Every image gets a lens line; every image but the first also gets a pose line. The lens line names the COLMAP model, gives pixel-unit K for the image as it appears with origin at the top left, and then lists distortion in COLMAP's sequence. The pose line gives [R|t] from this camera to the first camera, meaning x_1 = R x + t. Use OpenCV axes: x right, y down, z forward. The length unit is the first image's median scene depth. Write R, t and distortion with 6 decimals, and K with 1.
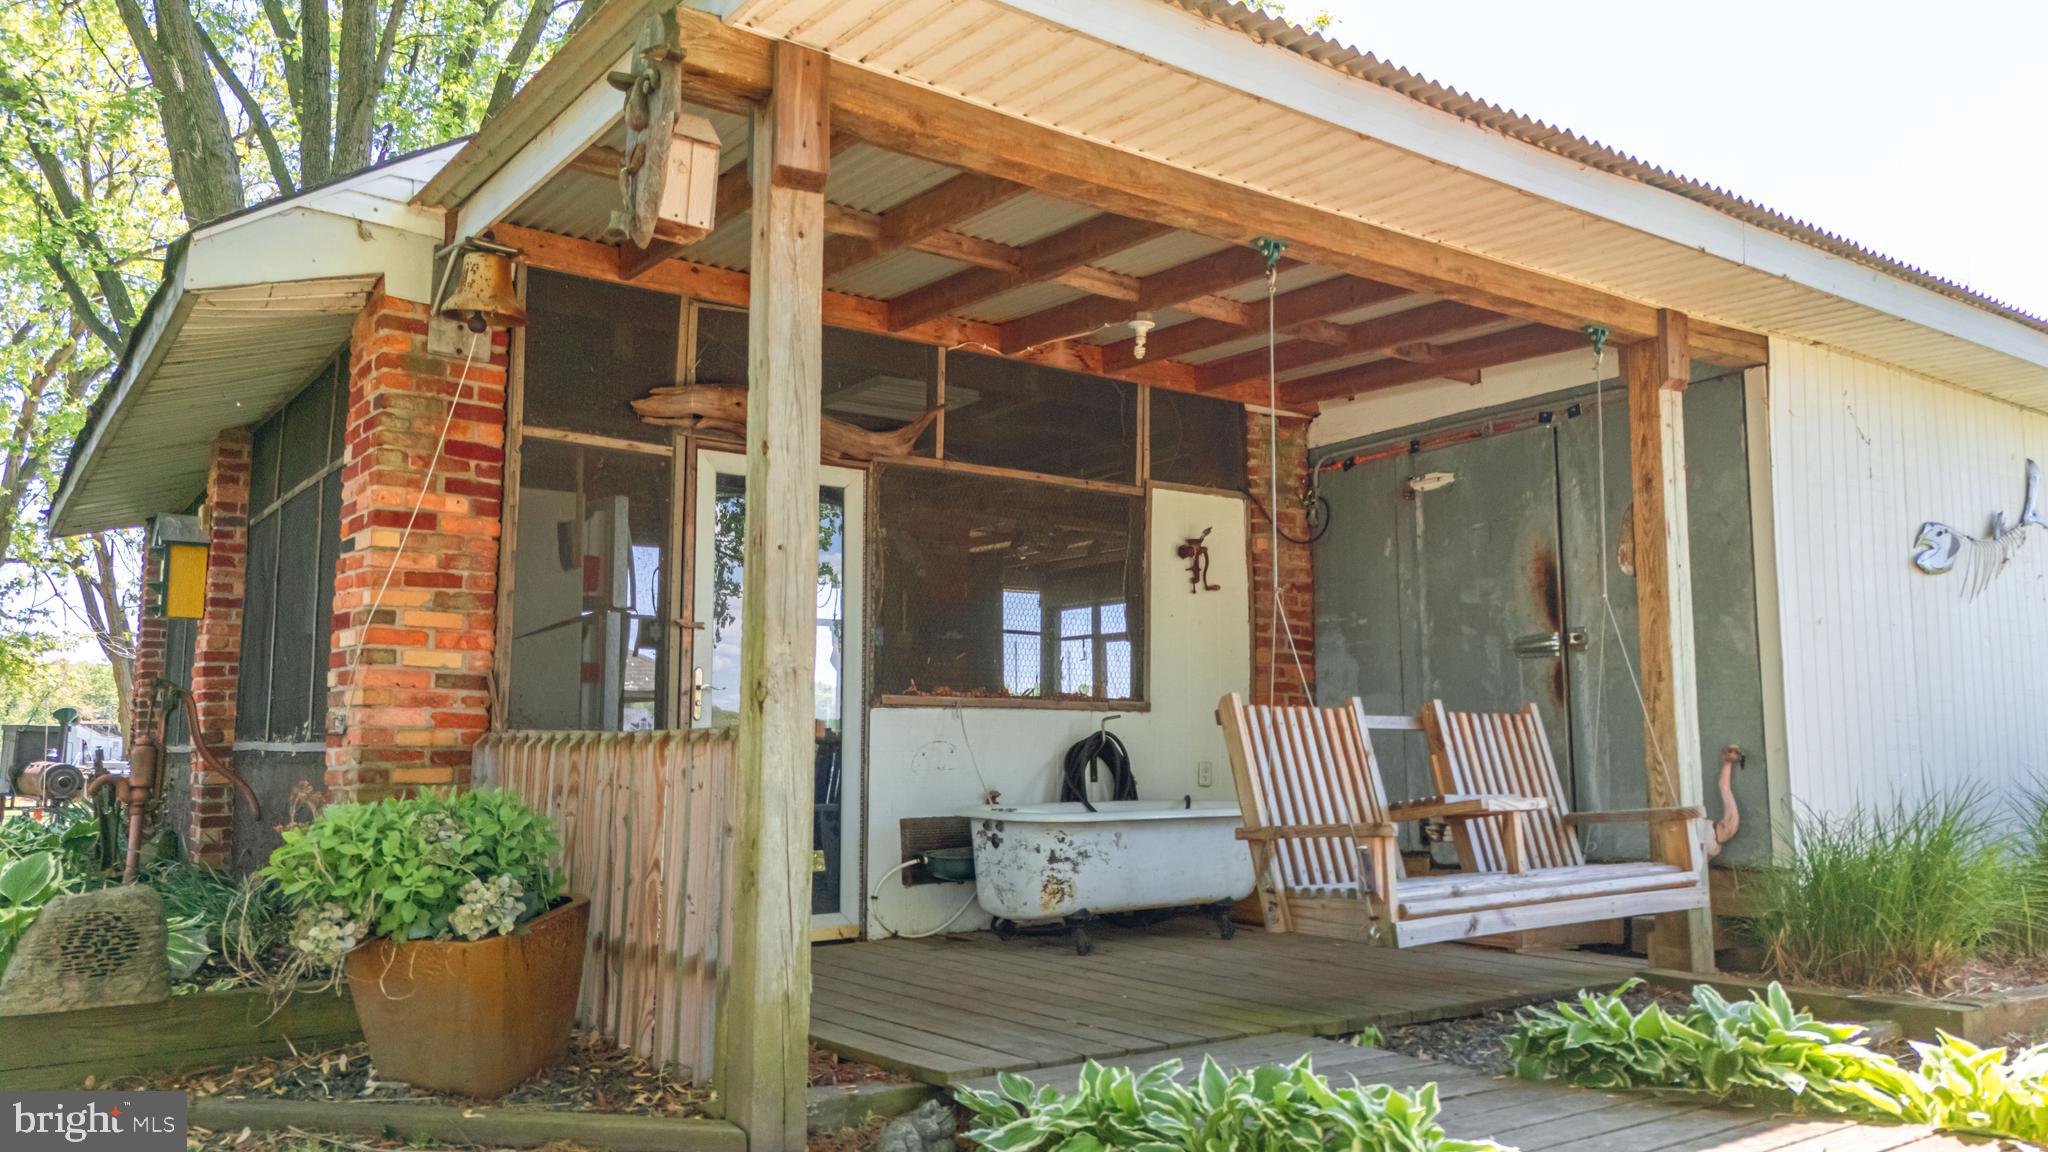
lens RADIAL K [[1513.5, 0, 1034.2], [0, 1513.5, 576.6], [0, 0, 1]] dist [0.069622, -0.066274]
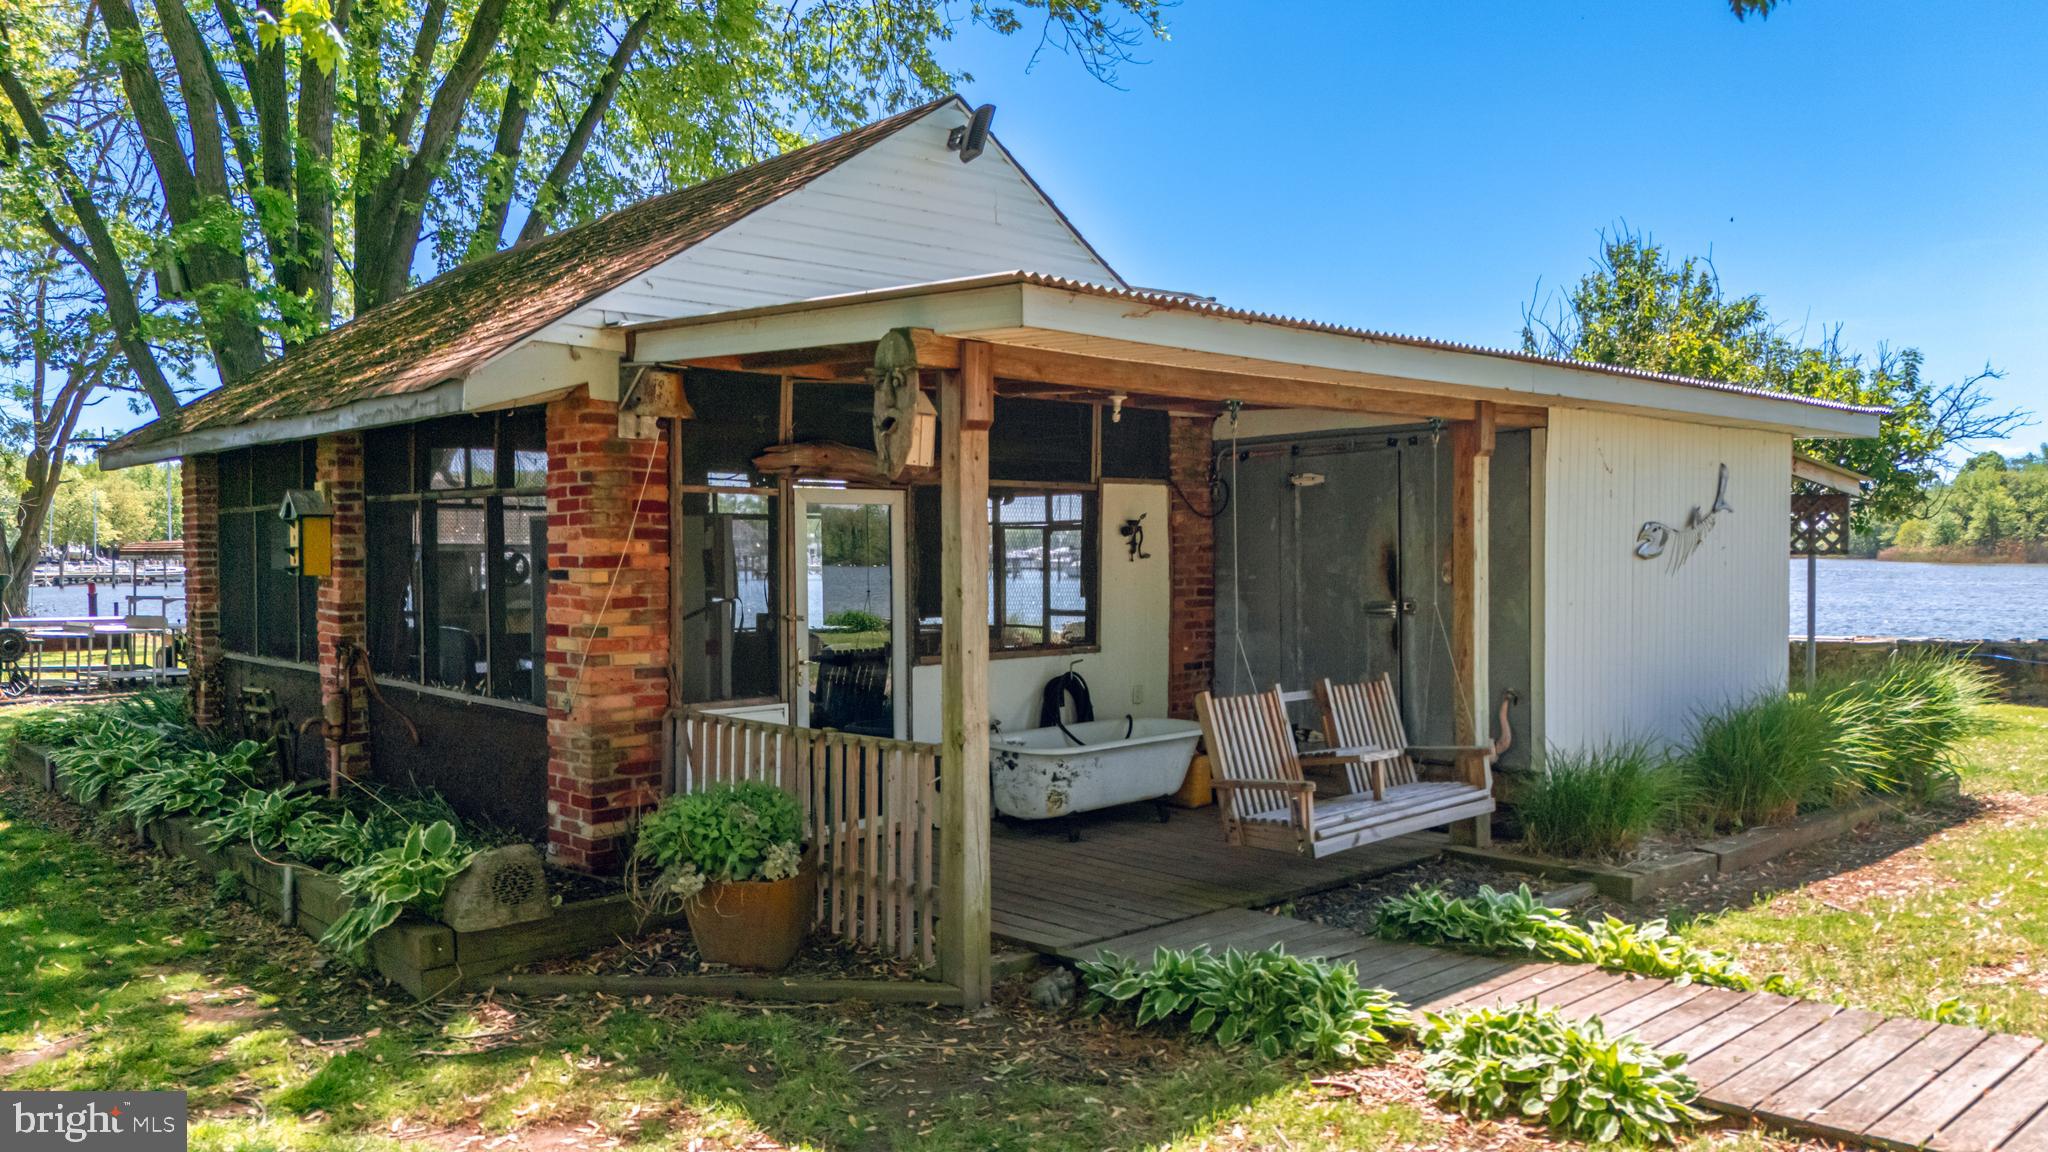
lens RADIAL K [[1513.5, 0, 1035.8], [0, 1513.5, 580.2], [0, 0, 1]] dist [0.069622, -0.066274]
pose [[0.992515, -0.007948, 0.121861, -0.186304], [-0.008961, 0.990450, 0.137579, -0.205423], [-0.121791, -0.137641, 0.982966, -0.397249]]
